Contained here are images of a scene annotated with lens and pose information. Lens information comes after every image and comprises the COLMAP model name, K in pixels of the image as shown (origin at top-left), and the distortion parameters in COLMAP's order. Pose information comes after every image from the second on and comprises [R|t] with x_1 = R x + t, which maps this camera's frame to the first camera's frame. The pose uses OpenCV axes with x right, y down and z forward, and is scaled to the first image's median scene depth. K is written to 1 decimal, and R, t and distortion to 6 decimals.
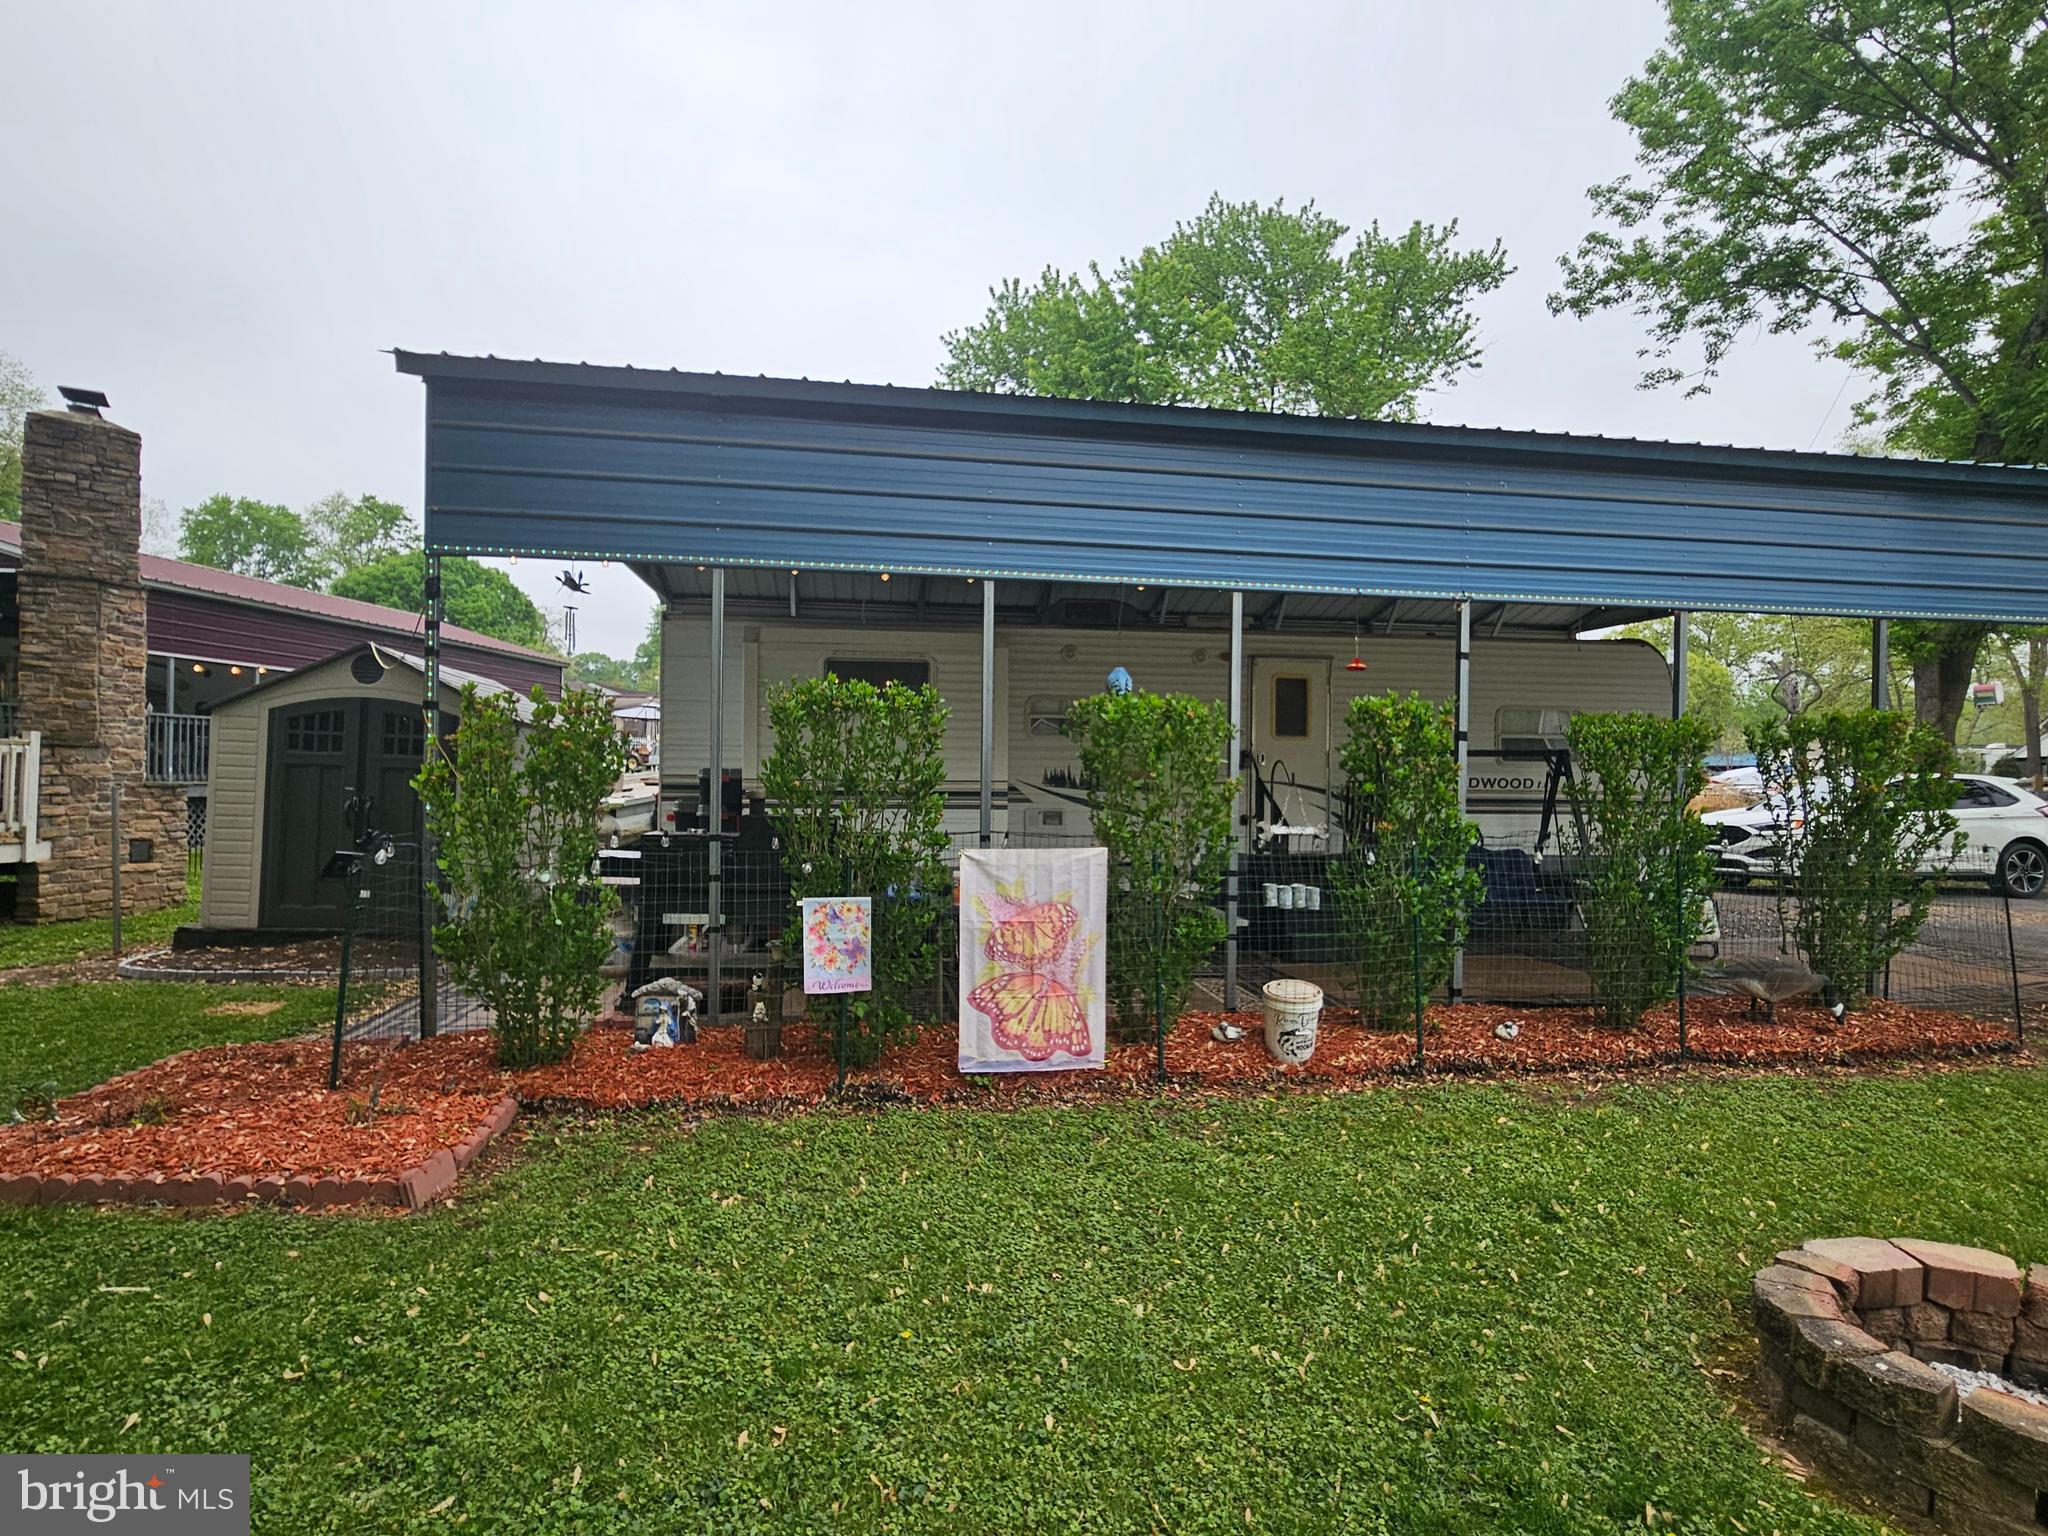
lens RADIAL K [[830.9, 0, 1024.0], [0, 830.9, 772.6], [0, 0, 1]] dist [-0.003347, -0.000116]
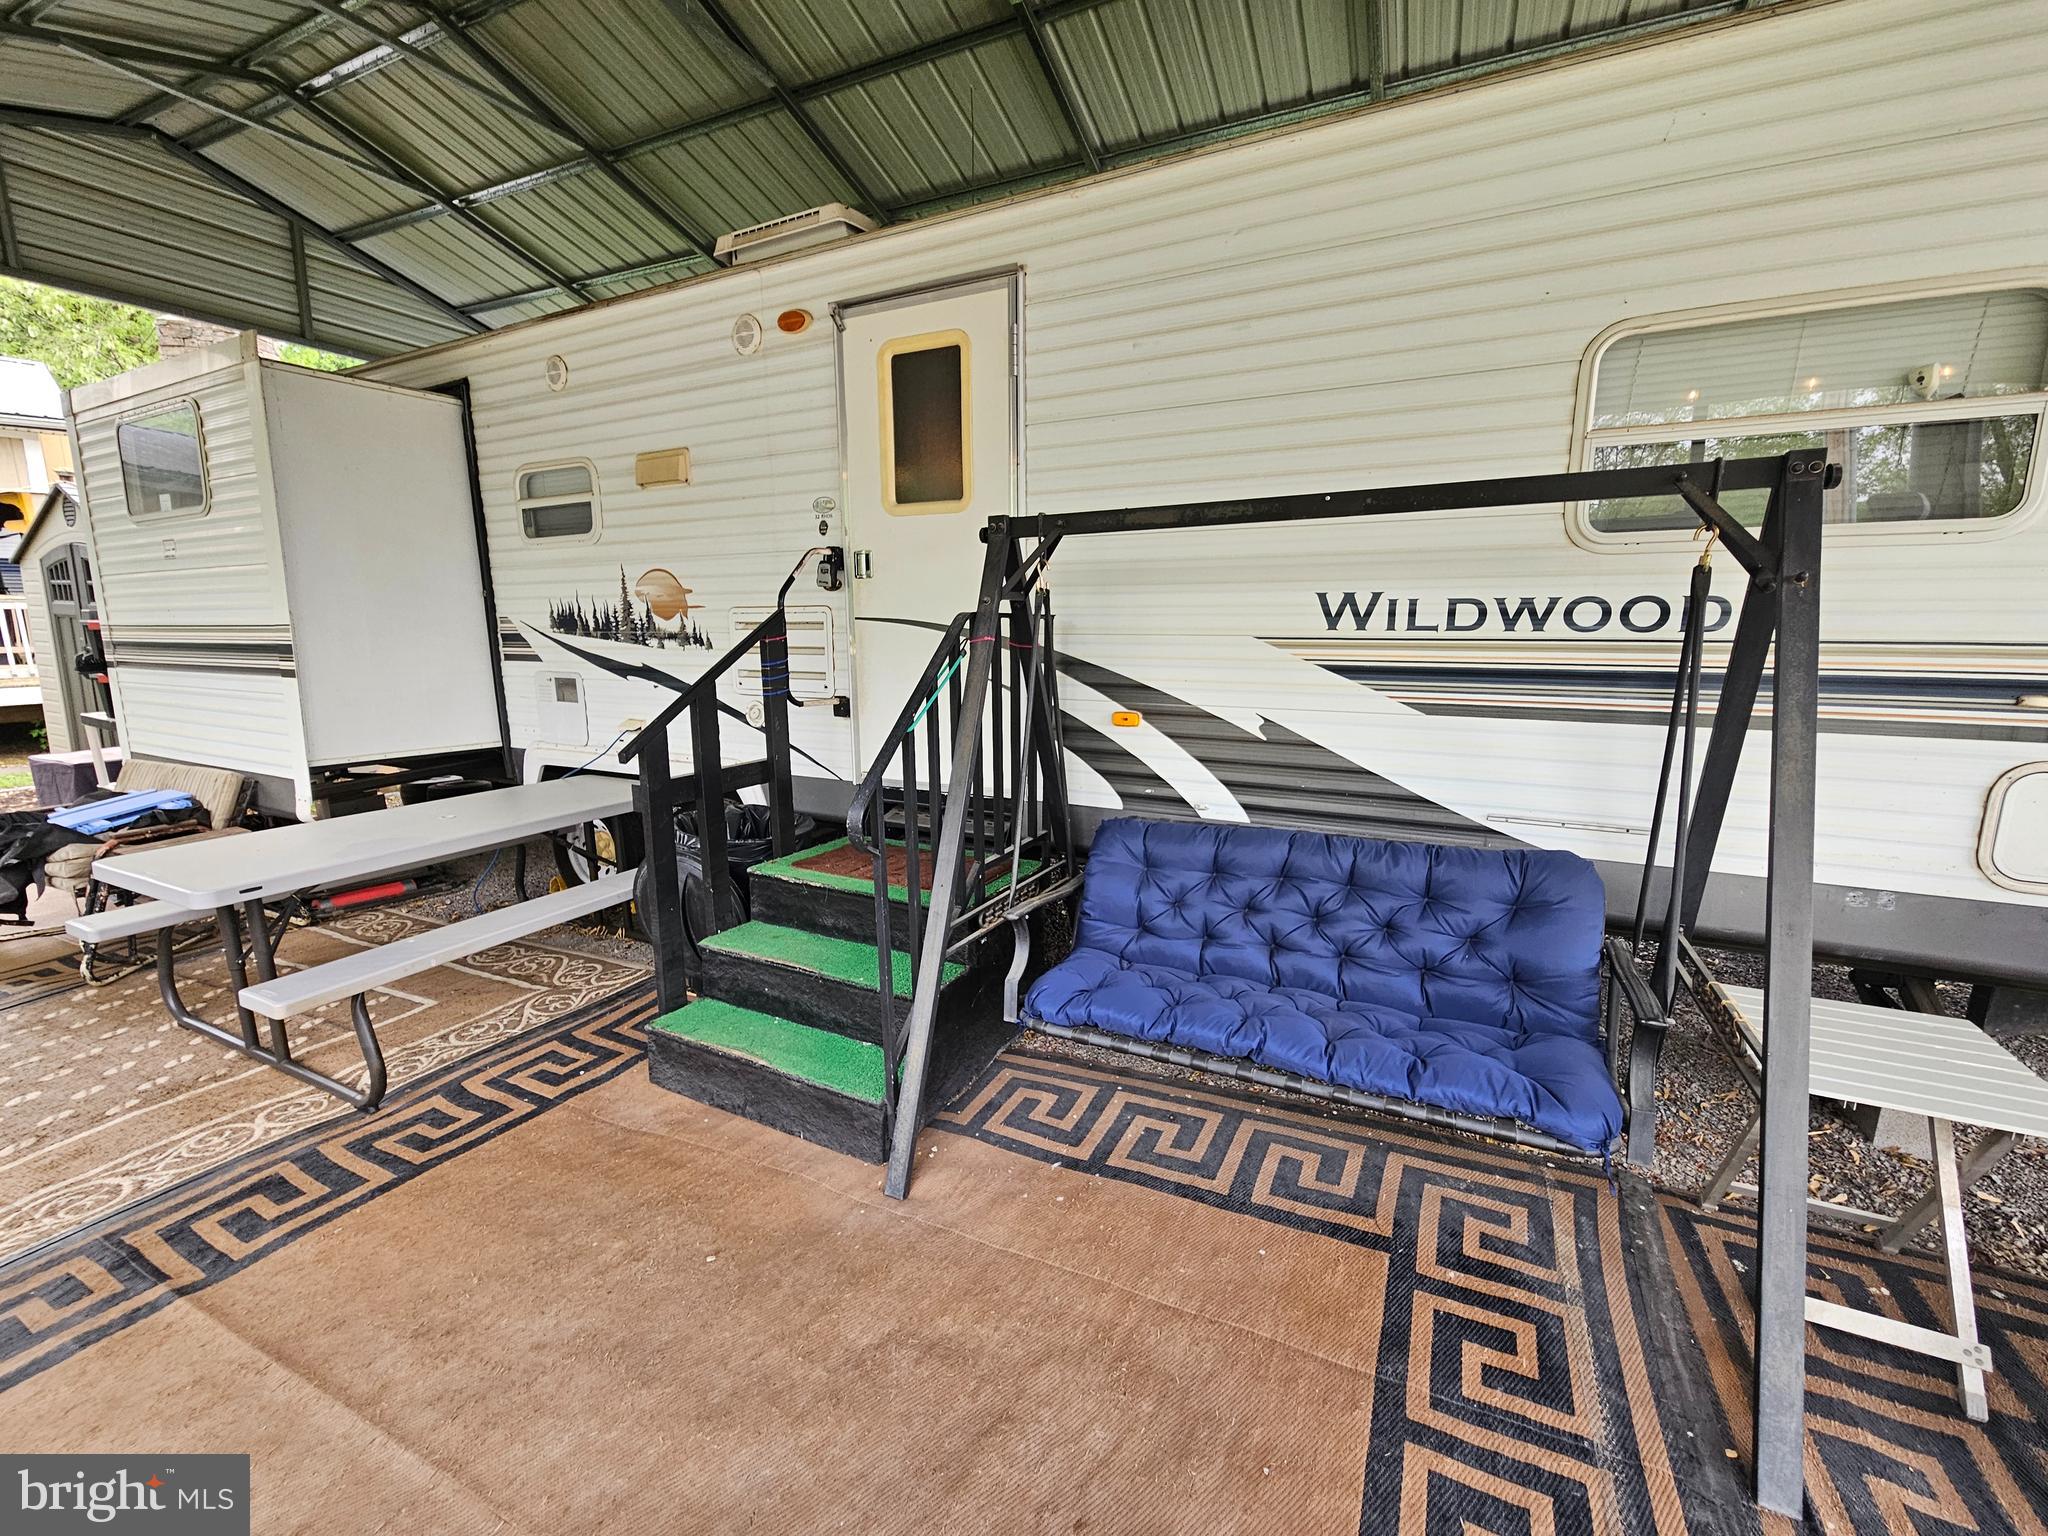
lens RADIAL K [[830.9, 0, 1026.2], [0, 830.9, 760.0], [0, 0, 1]] dist [-0.003347, -0.000116]
pose [[0.833160, 0.077975, -0.547508, 0.600857], [0.006179, 0.988636, 0.150202, 0.018832], [0.552998, -0.128525, 0.823210, 0.692087]]
